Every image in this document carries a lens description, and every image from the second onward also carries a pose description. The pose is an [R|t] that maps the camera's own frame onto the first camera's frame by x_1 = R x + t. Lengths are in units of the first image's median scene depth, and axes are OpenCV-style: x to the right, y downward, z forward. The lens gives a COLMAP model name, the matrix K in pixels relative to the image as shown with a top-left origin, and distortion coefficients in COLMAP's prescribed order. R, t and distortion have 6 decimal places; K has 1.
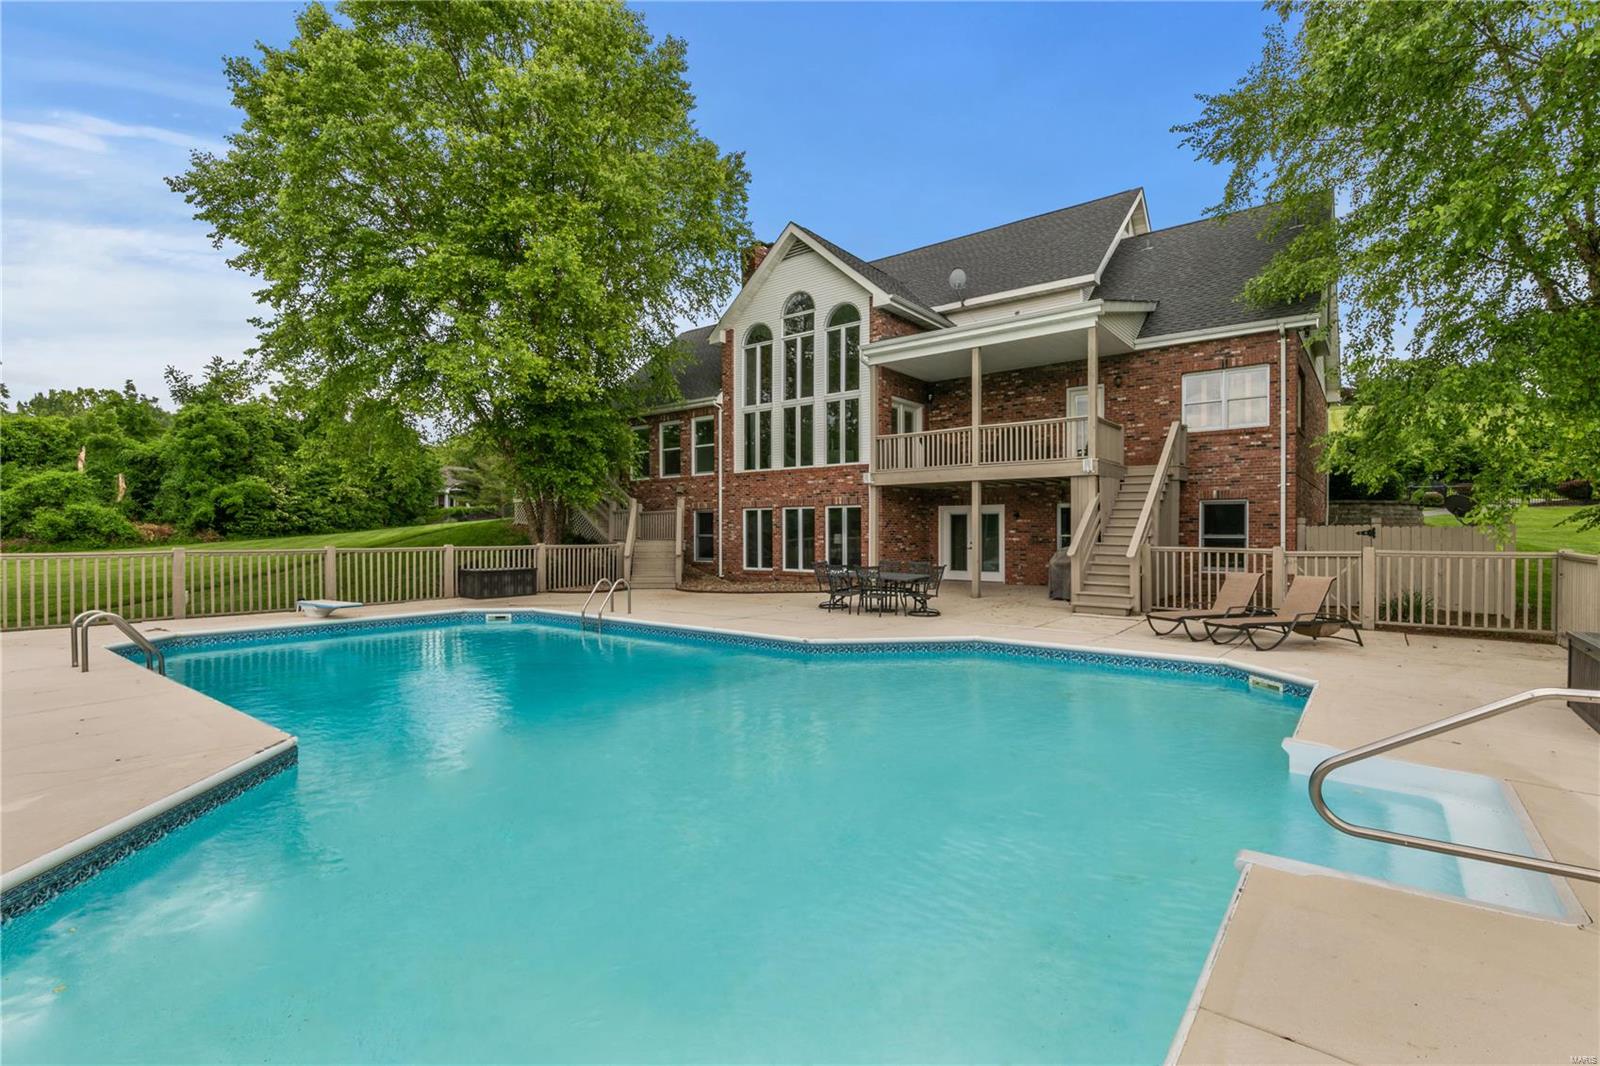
lens RADIAL K [[727.7, 0, 800.0], [0, 727.7, 533.0], [0, 0, 1]] dist [0.003391, 0.000470]
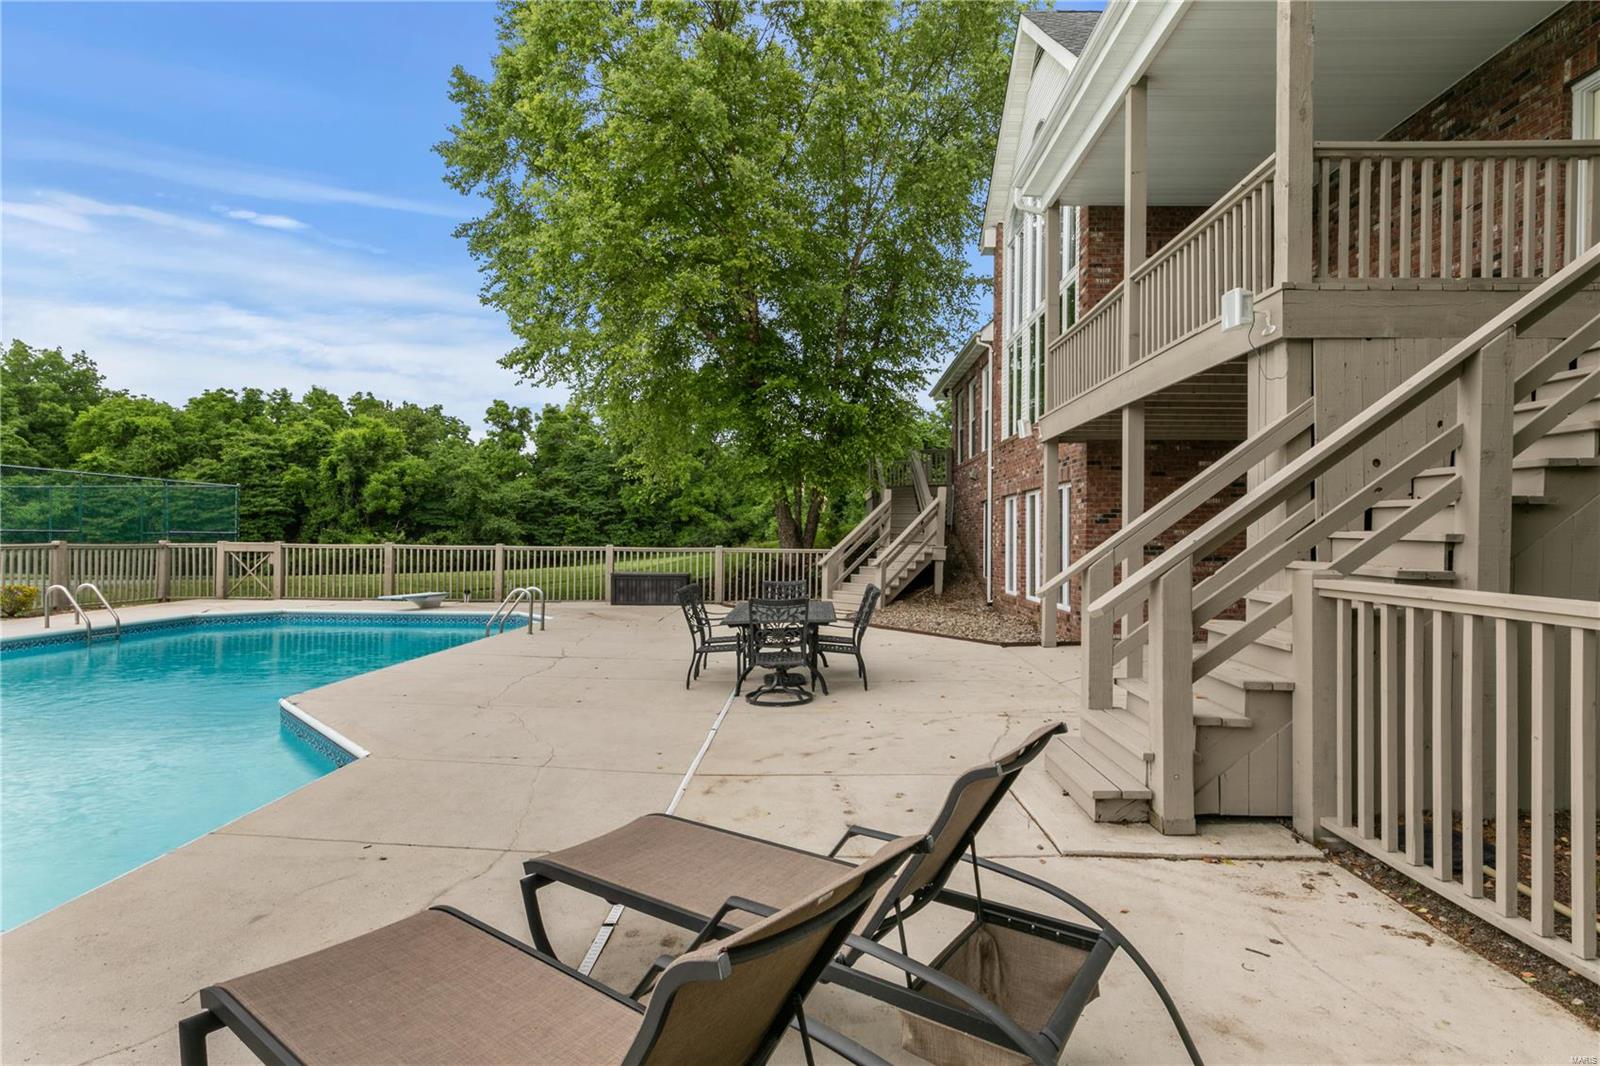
lens RADIAL K [[801.6, 0, 806.4], [0, 801.6, 535.6], [0, 0, 1]] dist [0.007426, 0.000245]
pose [[0.613107, 0.002595, -0.789996, 0.405186], [-0.007942, 0.999964, -0.002879, 0.003348], [0.789960, 0.008039, 0.613106, 0.471103]]
